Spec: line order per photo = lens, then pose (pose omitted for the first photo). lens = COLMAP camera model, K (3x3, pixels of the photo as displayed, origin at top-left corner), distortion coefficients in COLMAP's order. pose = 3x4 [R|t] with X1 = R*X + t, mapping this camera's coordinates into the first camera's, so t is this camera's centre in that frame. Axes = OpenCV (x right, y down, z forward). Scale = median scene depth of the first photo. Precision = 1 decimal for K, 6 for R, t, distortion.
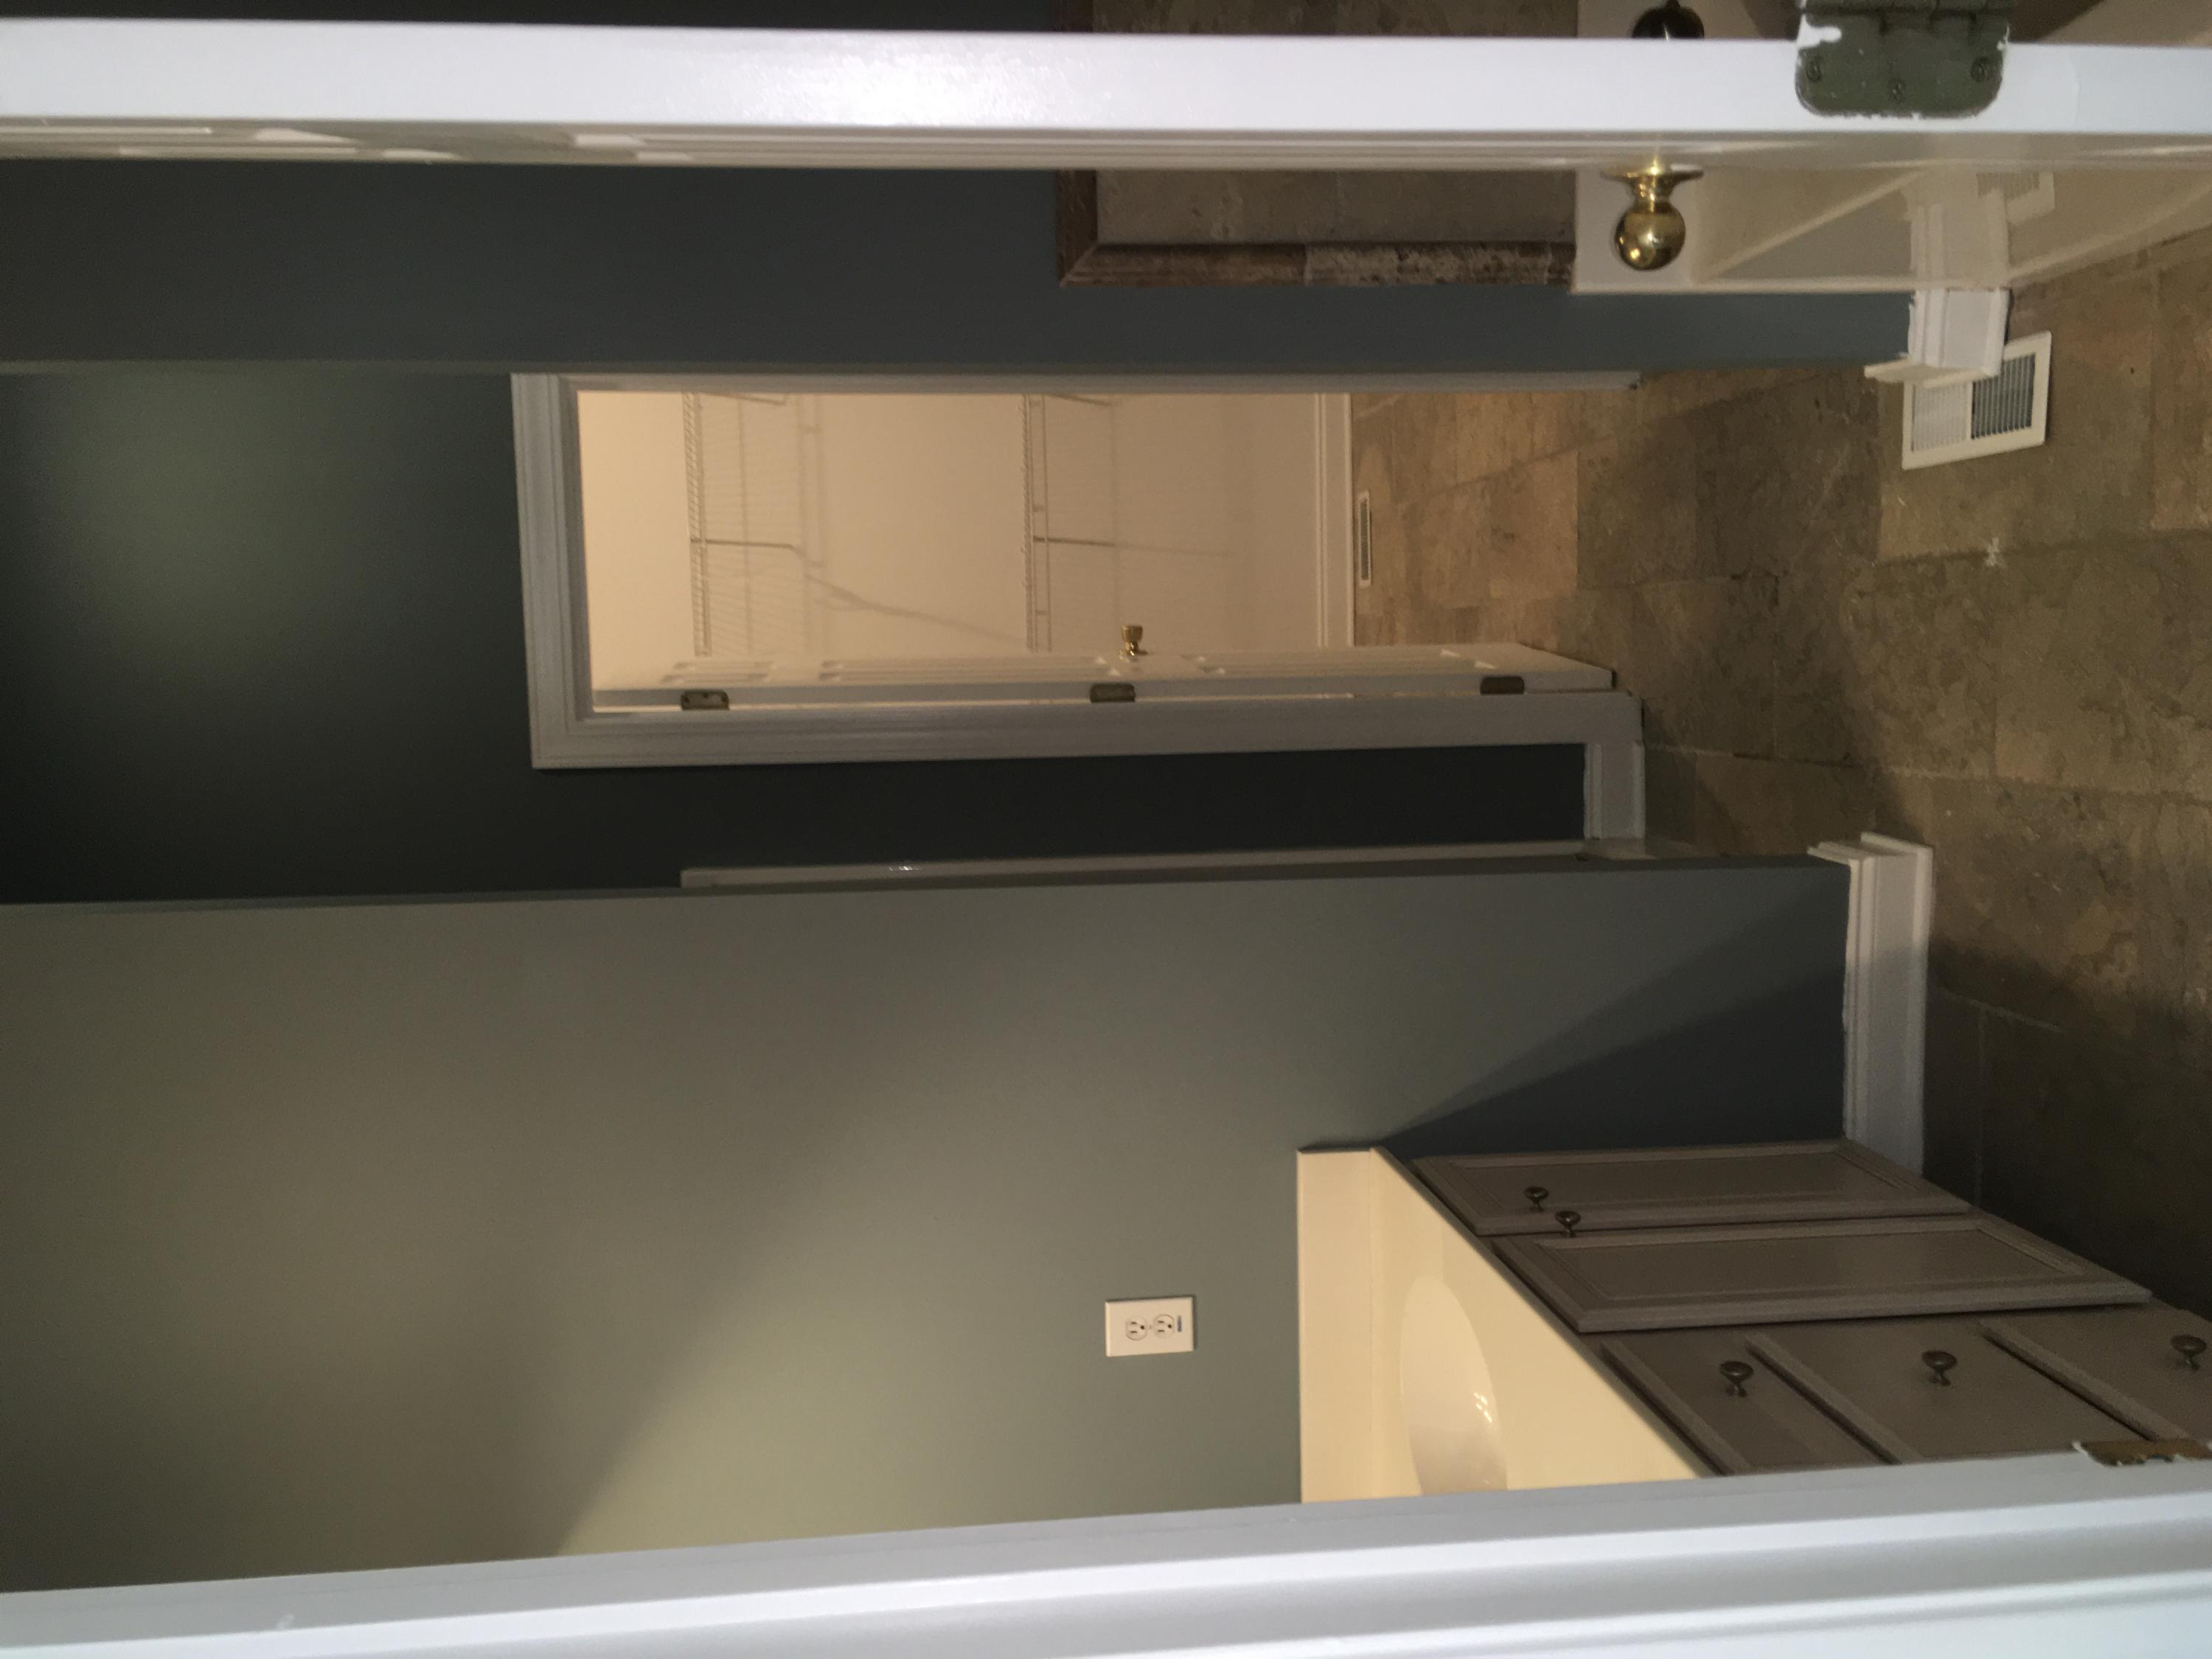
lens RADIAL K [[1897.9, 0, 1105.2], [0, 1897.9, 839.7], [0, 0, 1]] dist [0.045657, -0.034528]
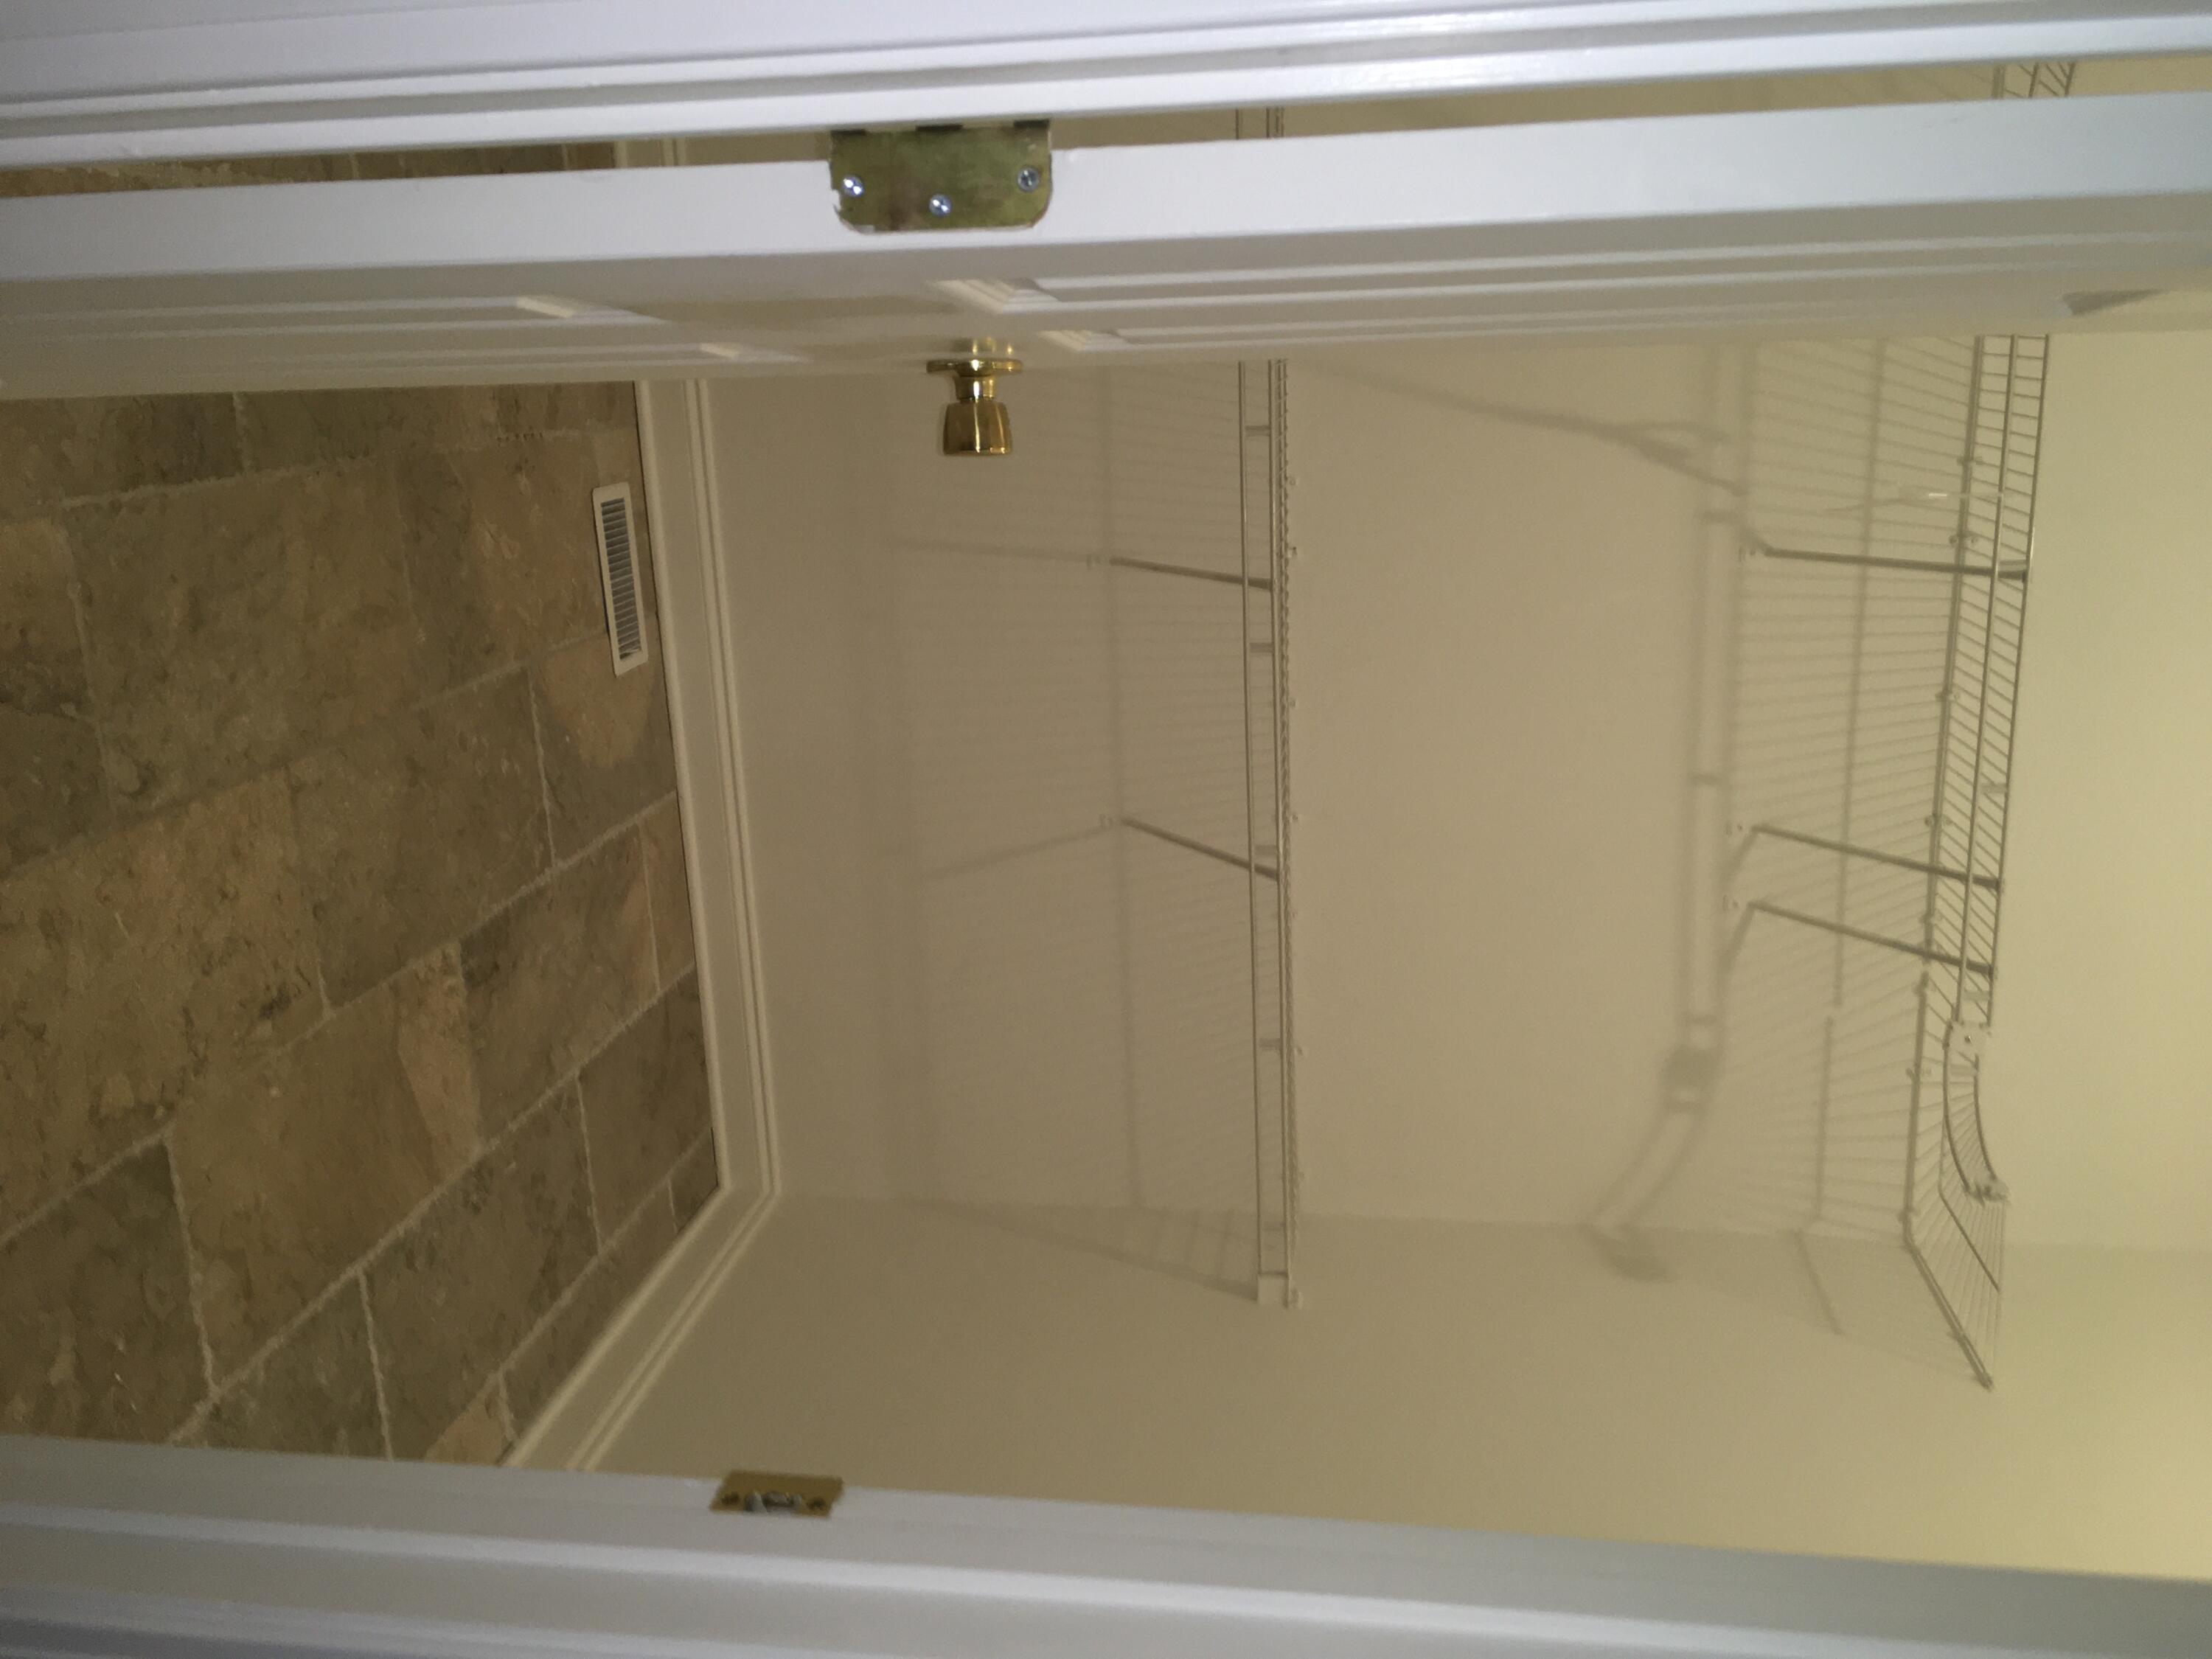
lens RADIAL K [[1897.9, 0, 1097.8], [0, 1897.9, 816.0], [0, 0, 1]] dist [0.045657, -0.034528]
pose [[-0.998814, 0.005239, 0.048411, -0.016254], [-0.021581, -0.938847, -0.343657, -0.046015], [0.043651, -0.344294, 0.937847, 0.518764]]
